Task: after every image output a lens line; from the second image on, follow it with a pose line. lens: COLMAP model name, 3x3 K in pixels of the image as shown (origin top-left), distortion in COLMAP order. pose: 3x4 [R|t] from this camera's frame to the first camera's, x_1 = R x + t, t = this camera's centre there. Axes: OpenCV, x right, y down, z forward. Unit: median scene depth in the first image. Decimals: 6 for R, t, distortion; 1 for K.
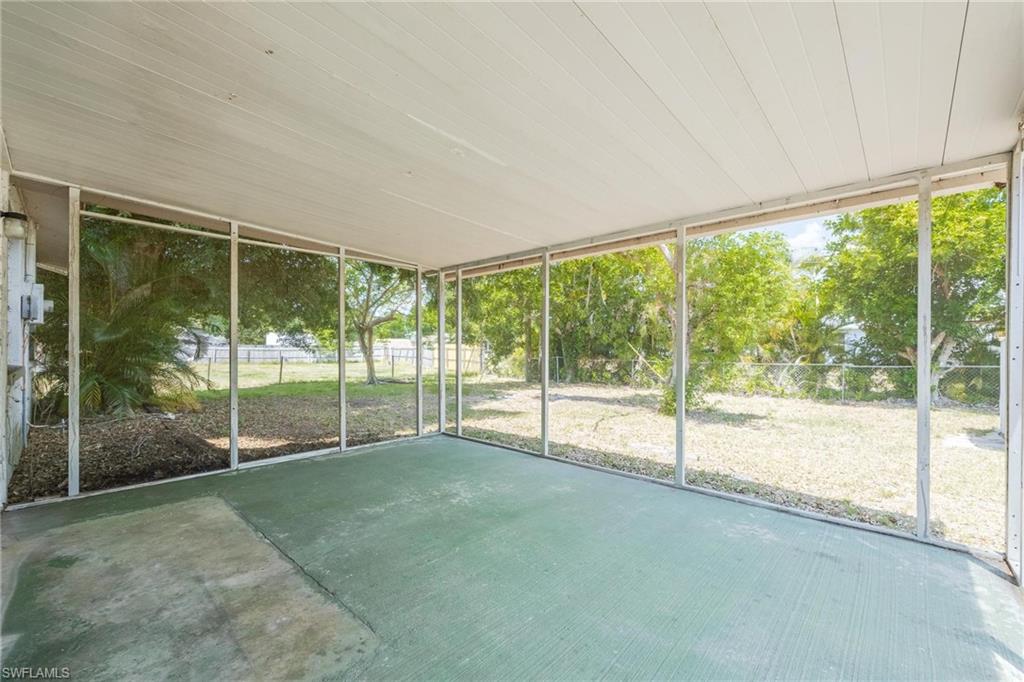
lens RADIAL K [[418.0, 0, 518.8], [0, 418.0, 342.5], [0, 0, 1]] dist [0.003714, 0.000154]
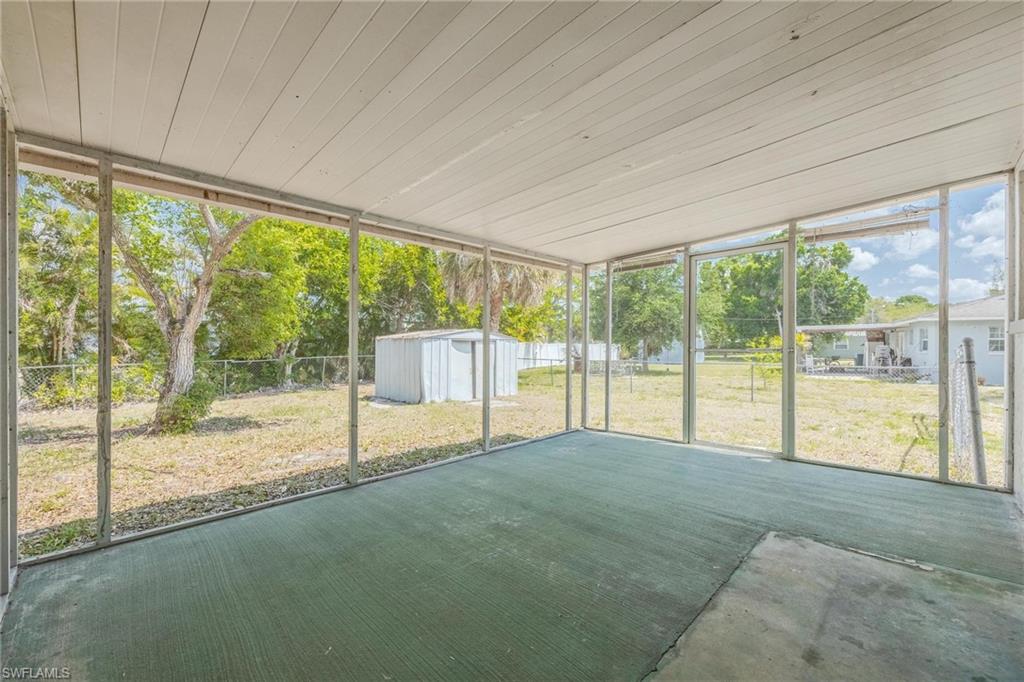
lens RADIAL K [[418.0, 0, 516.6], [0, 418.0, 345.9], [0, 0, 1]] dist [0.003714, 0.000154]
pose [[0.041167, -0.002422, 0.999149, -0.898570], [-0.012272, 0.999920, 0.002930, 0.017448], [-0.999077, -0.012382, 0.041134, 0.882313]]
